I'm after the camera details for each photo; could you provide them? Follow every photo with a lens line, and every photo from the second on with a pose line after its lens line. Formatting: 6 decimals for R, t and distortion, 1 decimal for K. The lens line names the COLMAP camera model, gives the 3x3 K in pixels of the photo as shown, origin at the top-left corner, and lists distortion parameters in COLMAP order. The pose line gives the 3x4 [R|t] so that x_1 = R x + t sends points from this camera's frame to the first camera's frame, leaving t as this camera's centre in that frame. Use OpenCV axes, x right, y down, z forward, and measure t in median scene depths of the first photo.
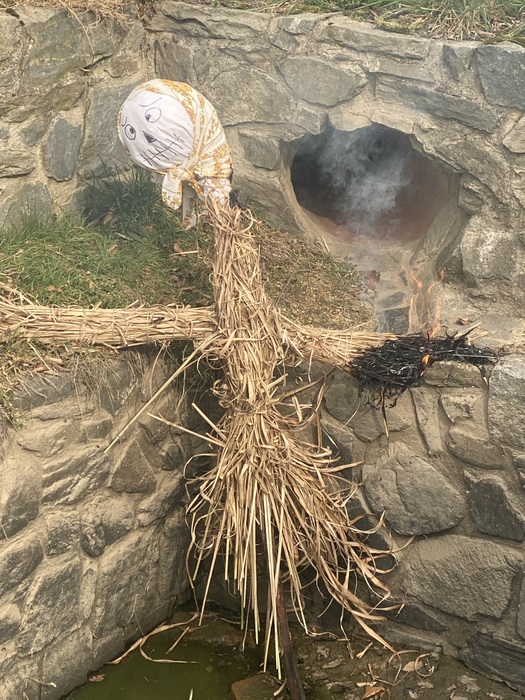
lens RADIAL K [[1749.1, 0, 262.7], [0, 1749.1, 355.0], [0, 0, 1]] dist [0.073670, 0.000000]
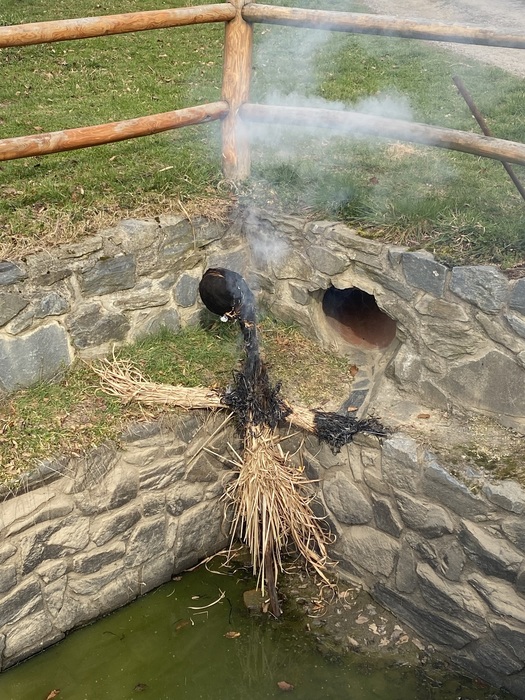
lens RADIAL K [[980.3, 0, 270.0], [0, 980.3, 348.3], [0, 0, 1]] dist [0.082706, 0.000000]
pose [[0.973300, 0.074342, -0.217163, 0.213018], [-0.065325, 0.996689, 0.048422, -0.118646], [0.220044, -0.032943, 0.974934, 0.005471]]
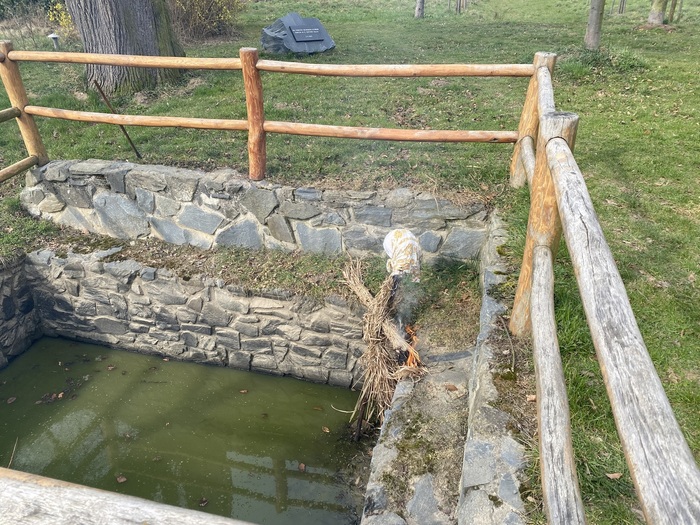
lens RADIAL K [[528.2, 0, 352.5], [0, 528.2, 260.0], [0, 0, 1]] dist [0.050590, -0.035793]
pose [[0.308761, 0.426170, -0.850321, 0.652951], [-0.325541, 0.887358, 0.326526, -0.358620], [0.893694, 0.175995, 0.412718, 0.549125]]
